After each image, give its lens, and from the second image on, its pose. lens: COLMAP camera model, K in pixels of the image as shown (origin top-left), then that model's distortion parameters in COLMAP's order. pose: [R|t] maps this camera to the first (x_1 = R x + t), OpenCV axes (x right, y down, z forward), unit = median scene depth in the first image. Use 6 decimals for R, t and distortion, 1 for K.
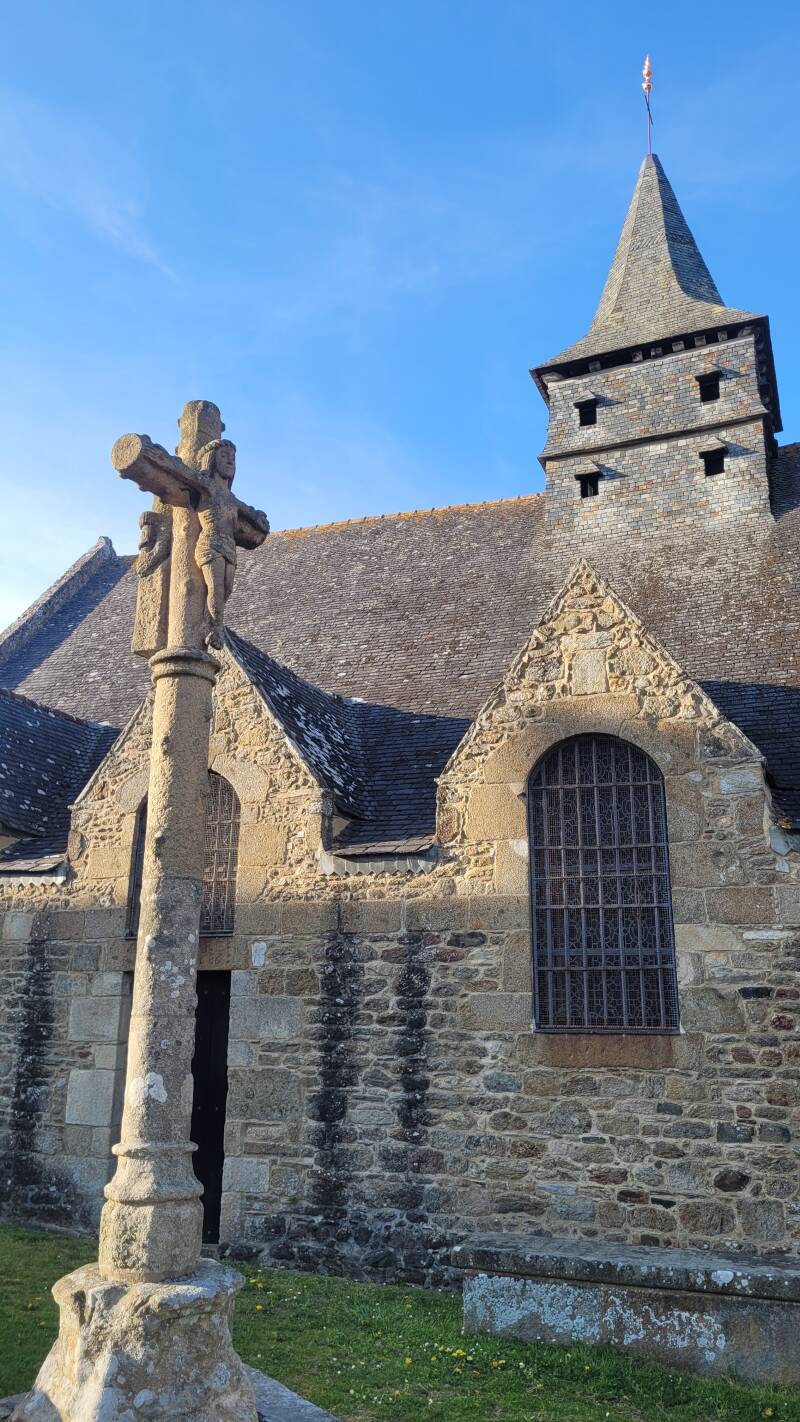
lens RADIAL K [[1065.9, 0, 409.7], [0, 1065.9, 688.6], [0, 0, 1]] dist [0.048946, -0.024803]
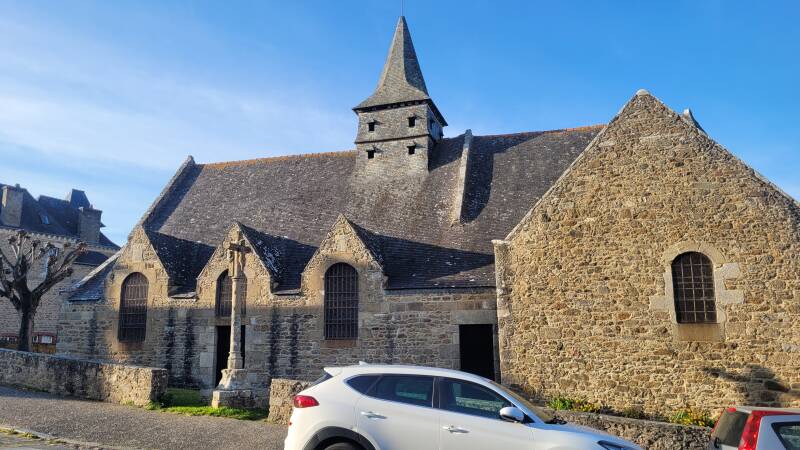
lens RADIAL K [[599.7, 0, 392.7], [0, 599.7, 224.8], [0, 0, 1]] dist [0.048946, -0.024803]
pose [[0.996802, -0.001470, 0.079897, 0.176814], [-0.006796, 0.994649, 0.103086, -0.303777], [-0.079621, -0.103299, 0.991458, -1.080456]]
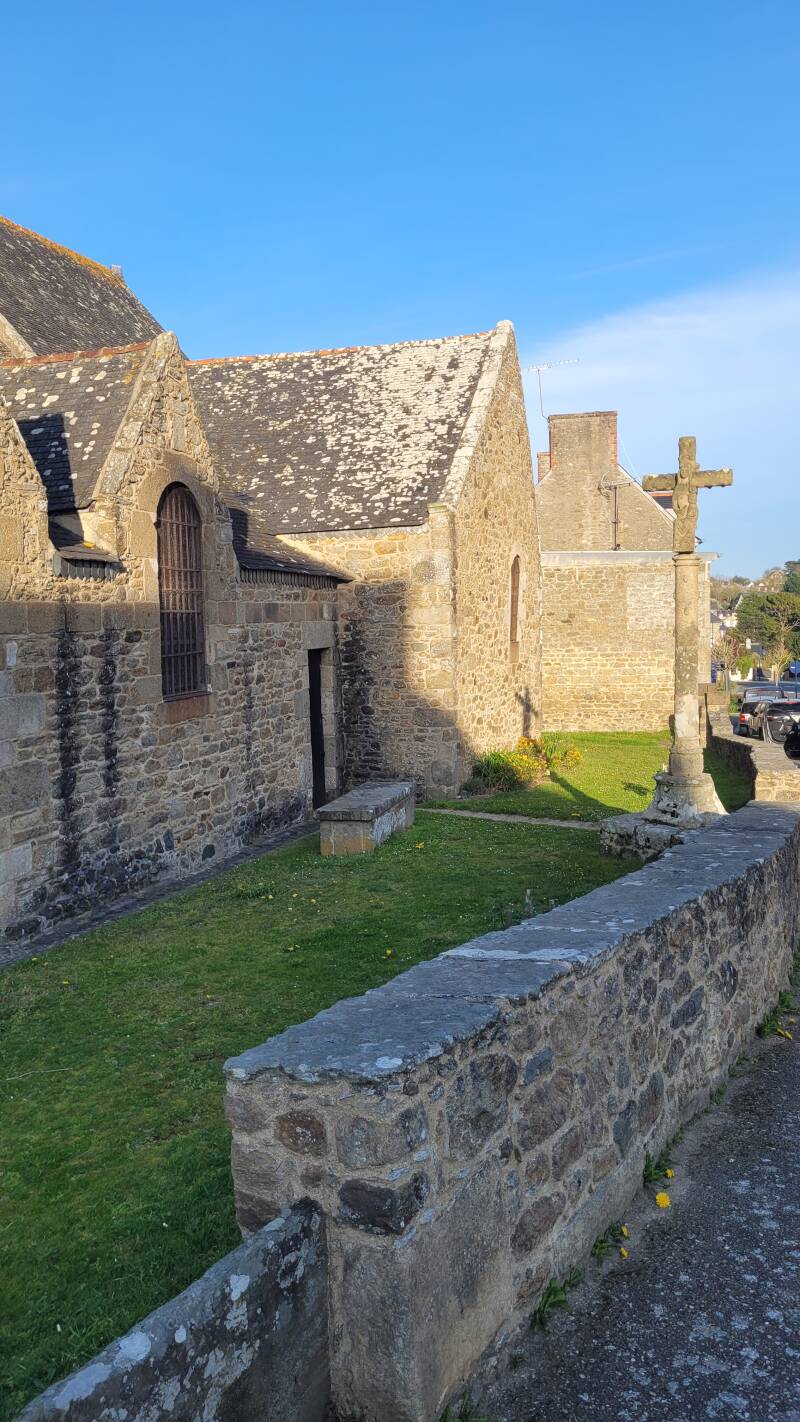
lens RADIAL K [[1065.9, 0, 409.7], [0, 1065.9, 688.6], [0, 0, 1]] dist [0.048946, -0.024803]
pose [[-0.082929, -0.078102, 0.993490, -1.155203], [-0.271982, 0.960851, 0.052833, 0.135849], [-0.958722, -0.265831, -0.100924, 0.774004]]
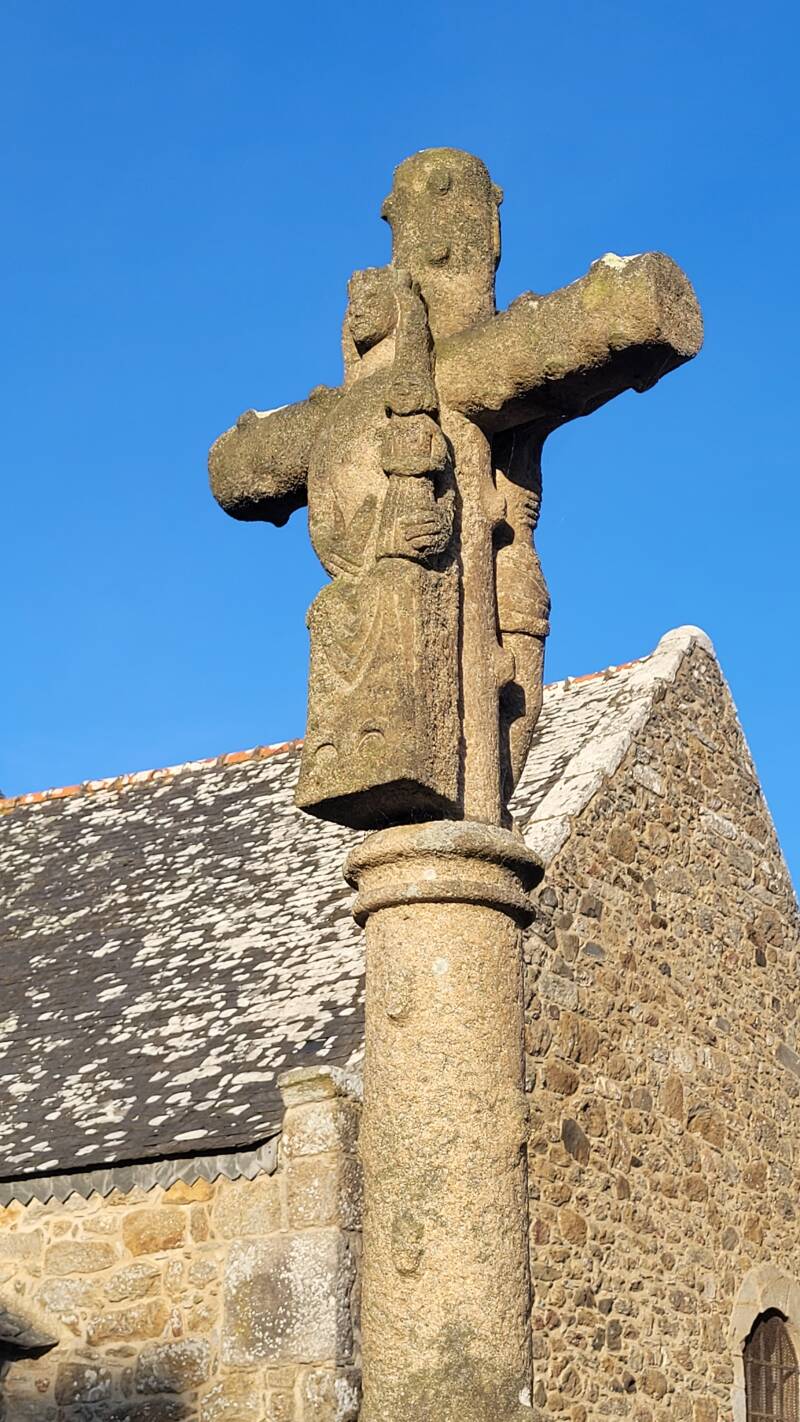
lens RADIAL K [[2086.0, 0, 370.1], [0, 2086.0, 665.9], [0, 0, 1]] dist [0.051566, -0.101533]
pose [[0.178341, 0.382495, 0.906583, -0.378237], [-0.298570, 0.898949, -0.320540, 0.062817], [-0.937577, -0.213513, 0.274522, 0.367760]]
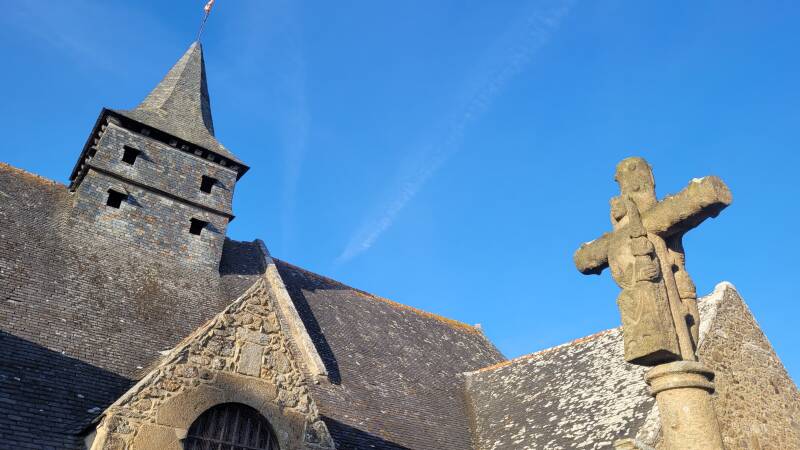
lens RADIAL K [[599.7, 0, 392.7], [0, 599.7, 224.8], [0, 0, 1]] dist [0.048946, -0.024803]
pose [[0.518869, 0.456518, 0.722749, -0.389410], [-0.276264, 0.889646, -0.363604, 0.064071], [-0.808983, -0.011007, 0.587729, 0.377246]]
